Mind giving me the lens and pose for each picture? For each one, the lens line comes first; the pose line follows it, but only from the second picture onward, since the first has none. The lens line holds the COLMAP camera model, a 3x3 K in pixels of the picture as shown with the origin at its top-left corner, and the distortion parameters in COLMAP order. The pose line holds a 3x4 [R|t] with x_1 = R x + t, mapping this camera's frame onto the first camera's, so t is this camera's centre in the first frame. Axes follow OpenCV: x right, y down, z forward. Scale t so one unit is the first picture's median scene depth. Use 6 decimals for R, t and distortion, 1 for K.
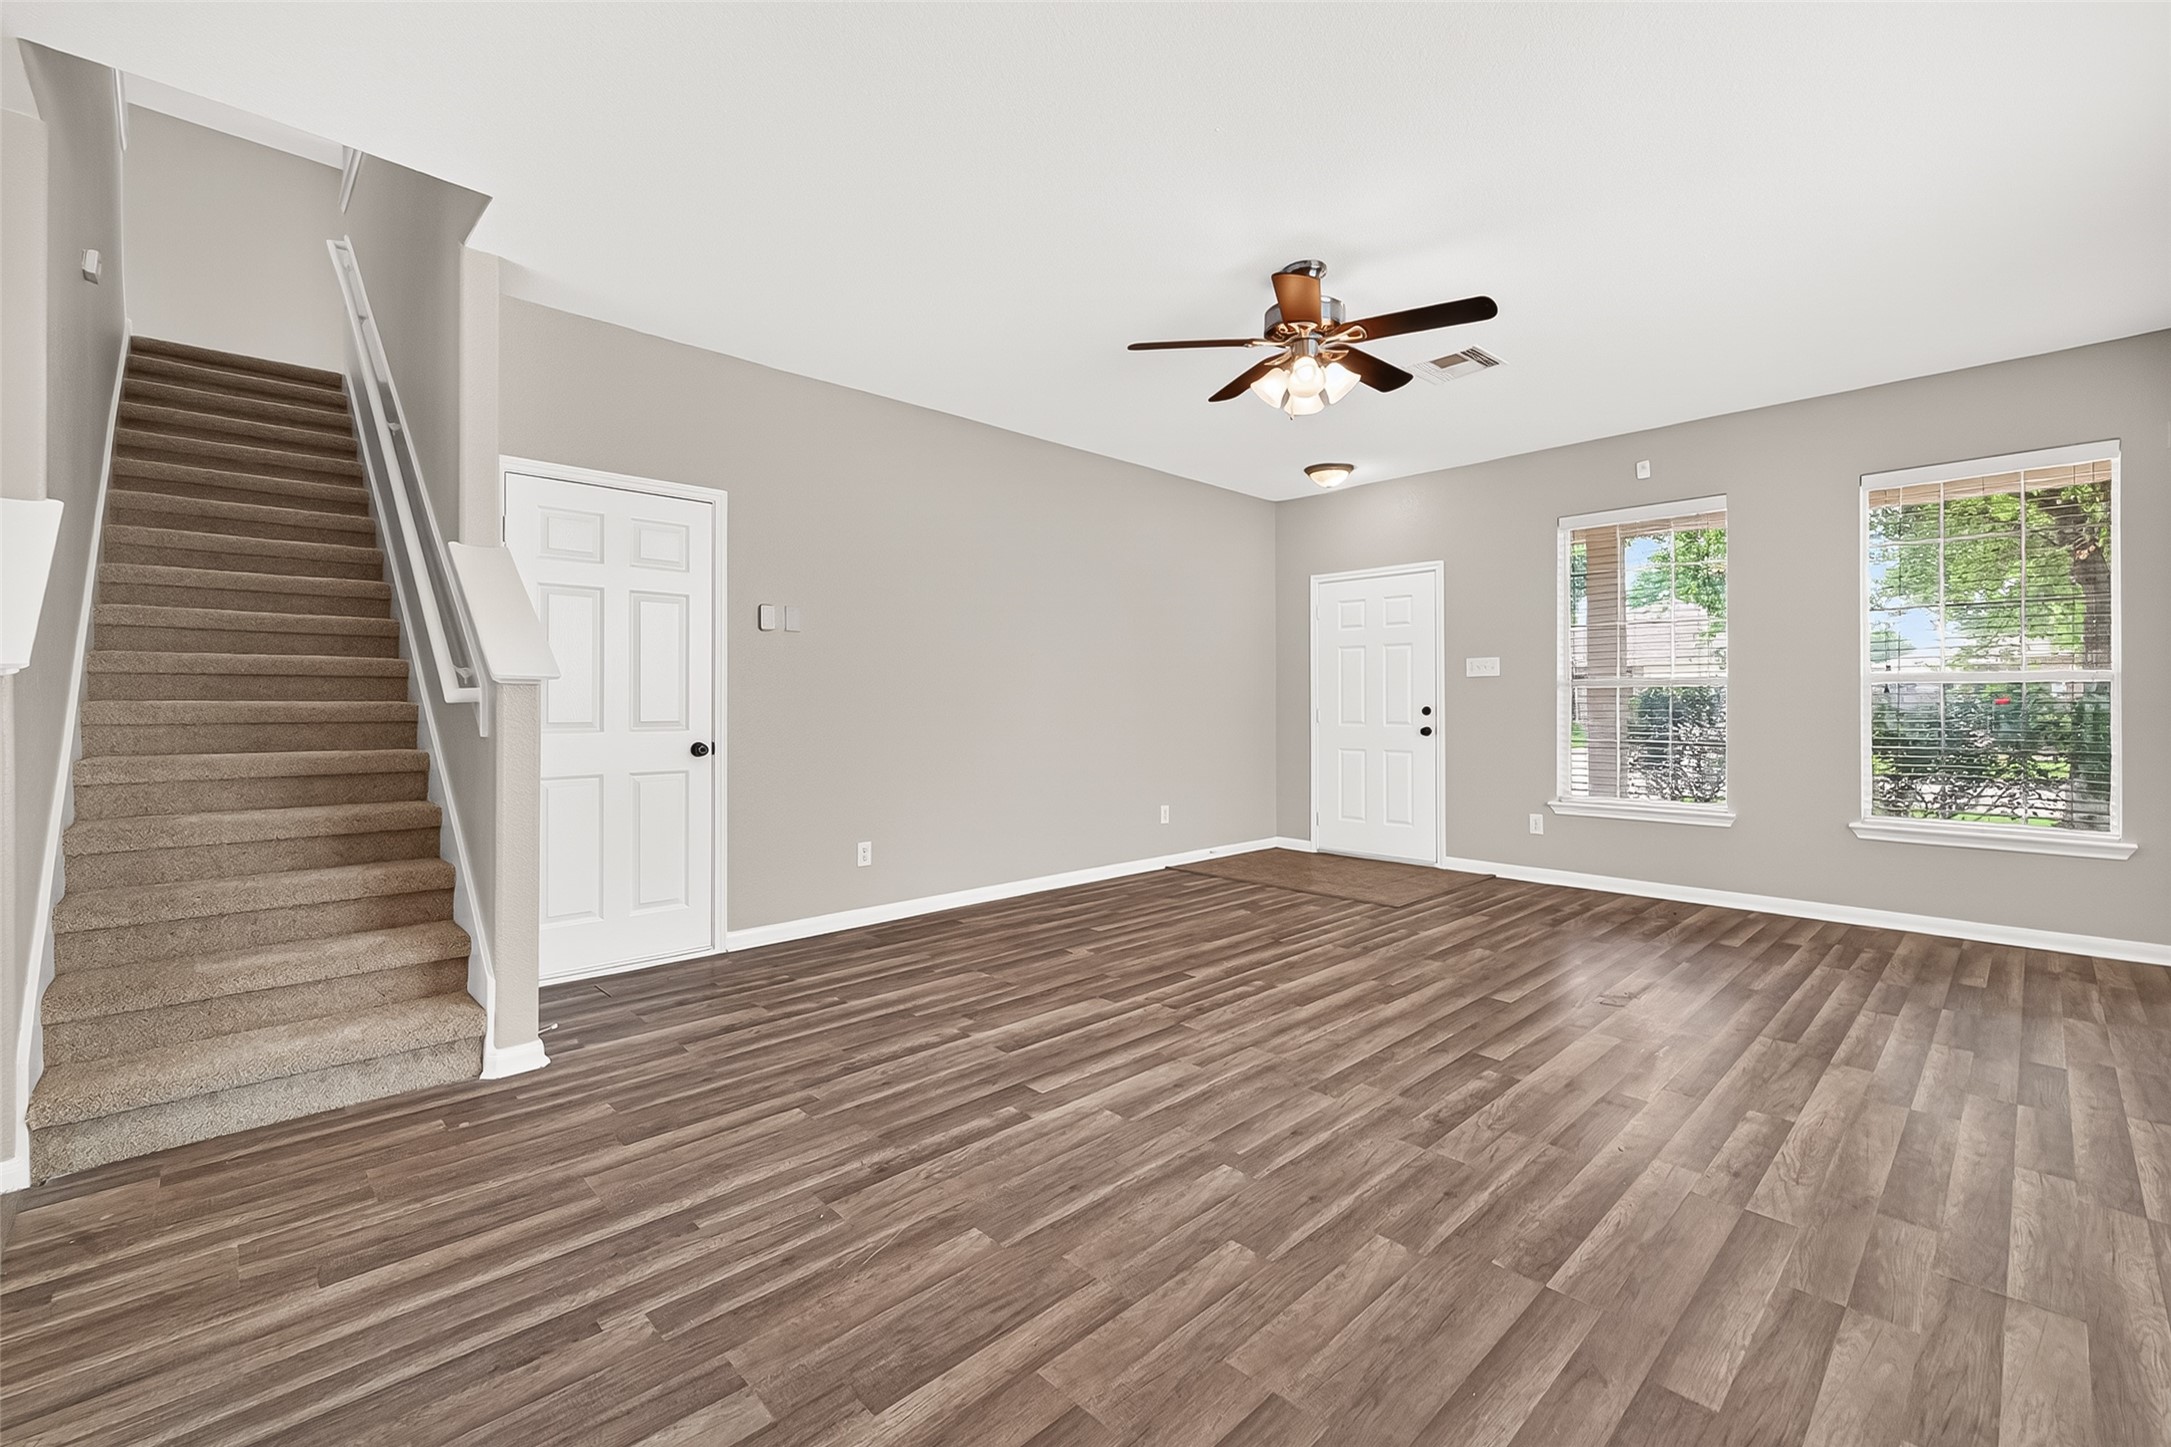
lens RADIAL K [[911.2, 0, 1098.2], [0, 911.2, 680.0], [0, 0, 1]] dist [0.010715, -0.003026]
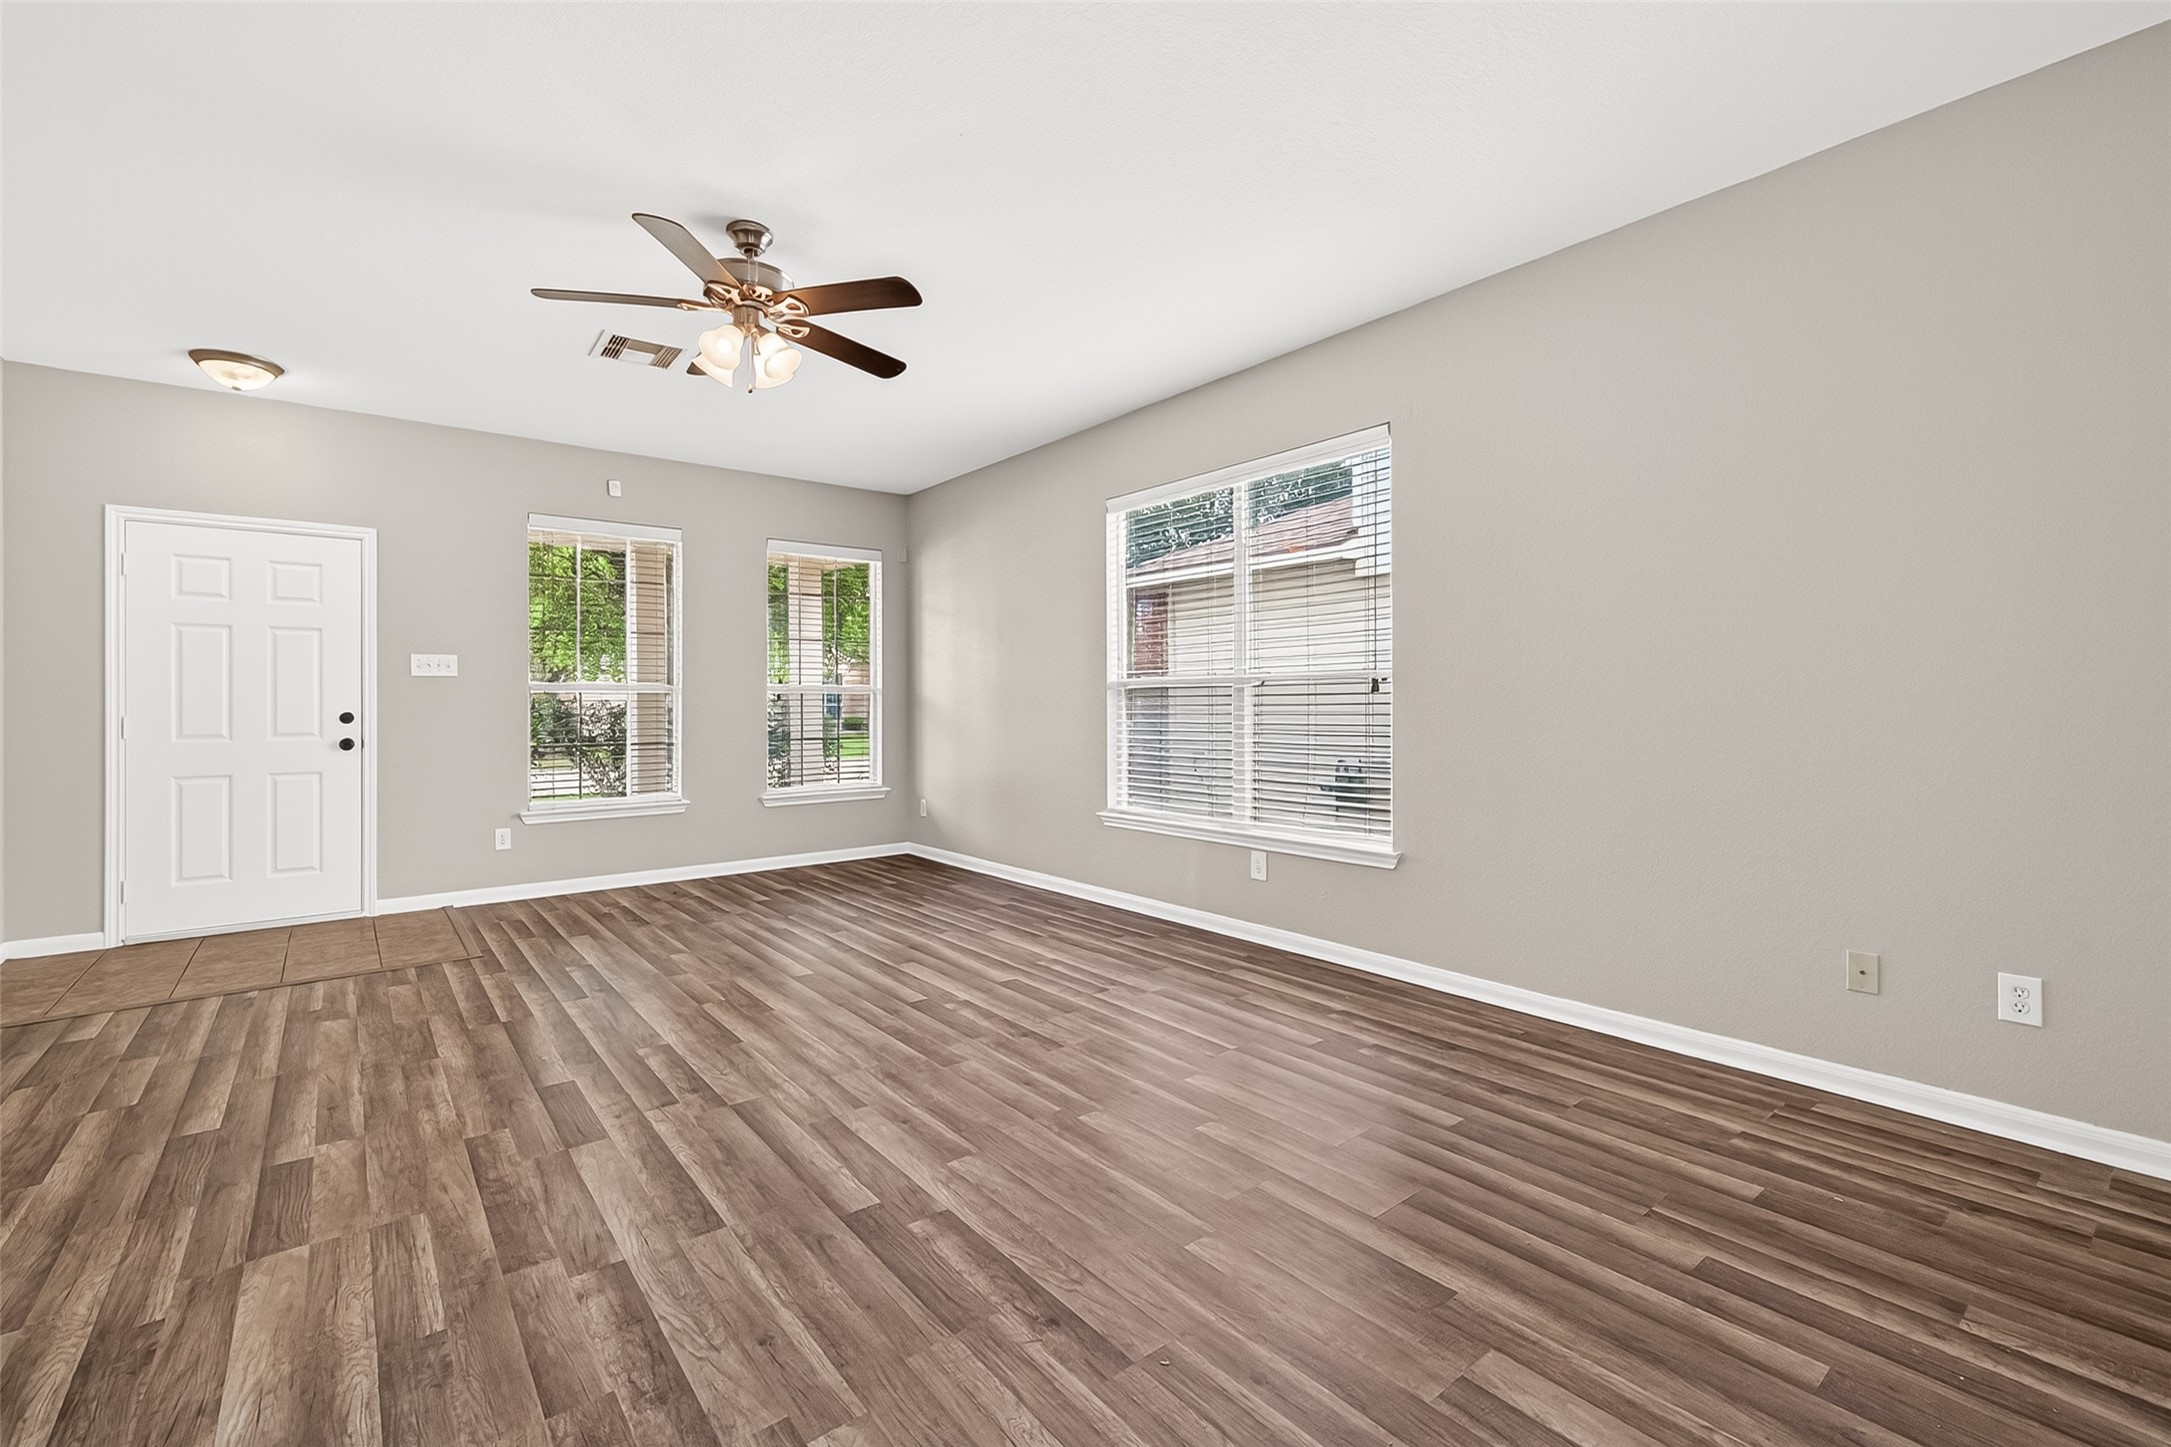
lens RADIAL K [[911.2, 0, 1040.8], [0, 911.2, 698.7], [0, 0, 1]] dist [0.010715, -0.003026]
pose [[0.126266, 0.006269, 0.991977, -0.679339], [-0.022568, 0.999739, -0.003445, 0.013020], [-0.991740, -0.021952, 0.126375, 0.629351]]
